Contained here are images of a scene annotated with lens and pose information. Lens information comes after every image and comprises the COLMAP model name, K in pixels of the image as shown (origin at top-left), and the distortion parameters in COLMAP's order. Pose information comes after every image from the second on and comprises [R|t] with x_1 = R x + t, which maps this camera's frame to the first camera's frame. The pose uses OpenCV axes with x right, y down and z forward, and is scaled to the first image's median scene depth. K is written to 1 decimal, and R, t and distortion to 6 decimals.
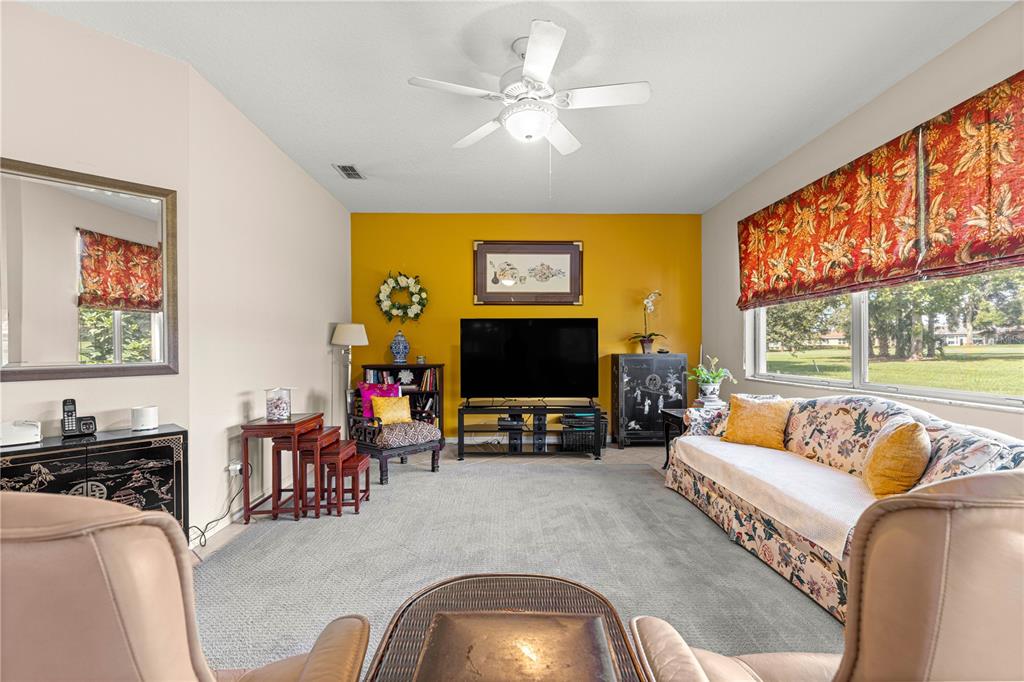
lens RADIAL K [[458.5, 0, 510.7], [0, 458.5, 346.2], [0, 0, 1]] dist [0.008259, -0.001481]
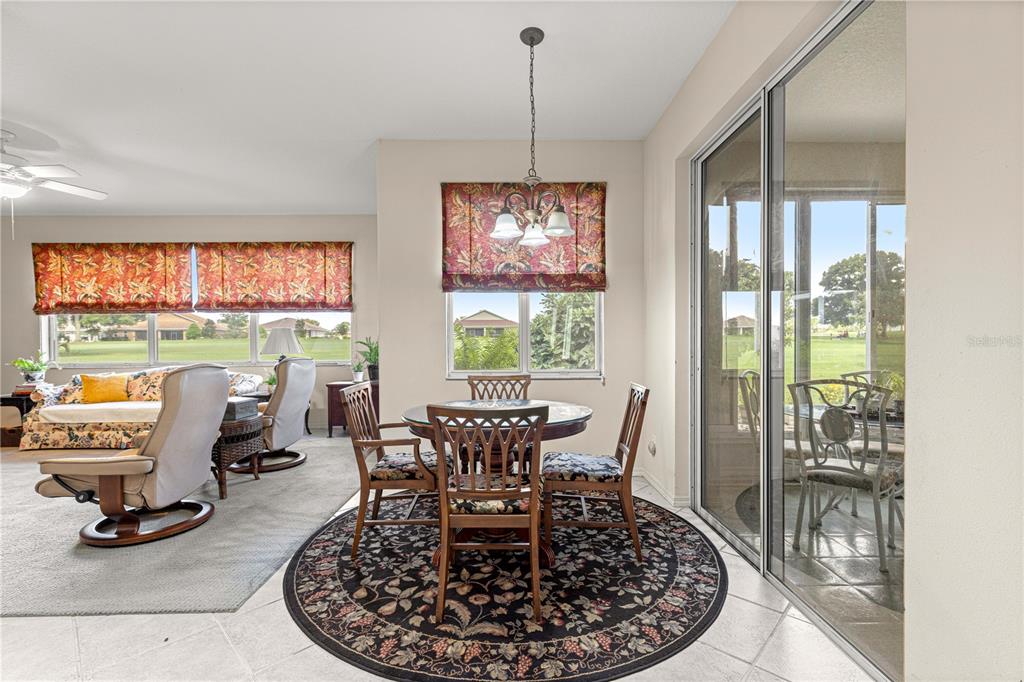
lens RADIAL K [[458.5, 0, 515.0], [0, 458.5, 345.5], [0, 0, 1]] dist [0.008259, -0.001481]
pose [[0.019311, -0.008058, 0.999781, -1.028051], [0.002775, 0.999964, 0.008006, 0.001446], [-0.999810, 0.002620, 0.019333, -0.465867]]
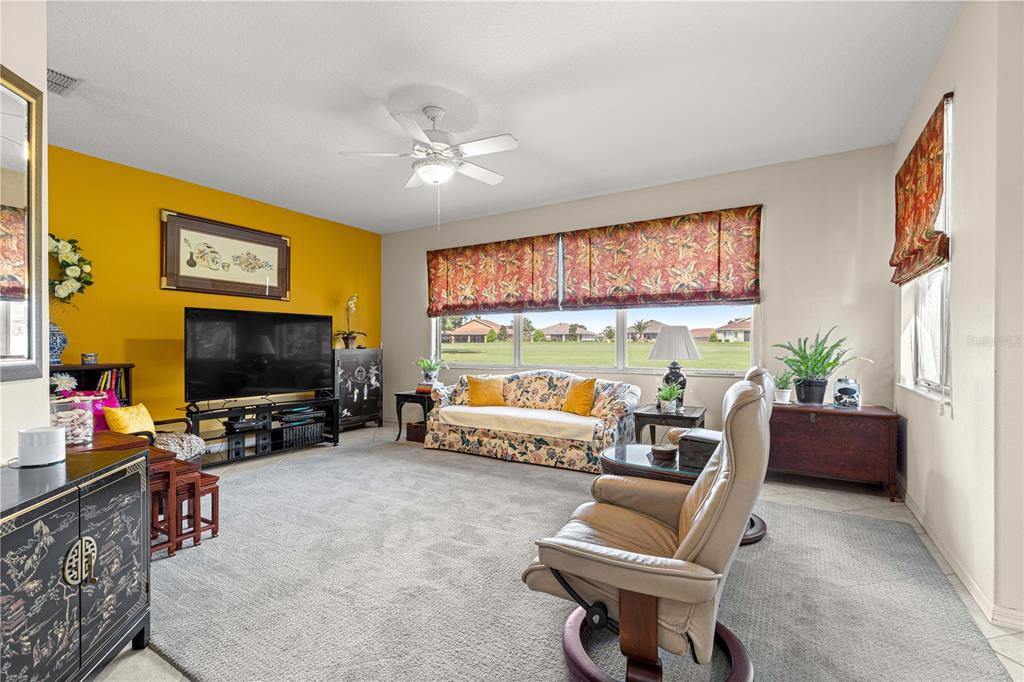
lens RADIAL K [[458.5, 0, 512.5], [0, 458.5, 345.8], [0, 0, 1]] dist [0.008259, -0.001481]
pose [[0.545861, 0.003938, 0.837866, -0.695931], [-0.008144, 0.999967, 0.000605, 0.006517], [-0.837836, -0.007154, 0.545875, 0.070524]]
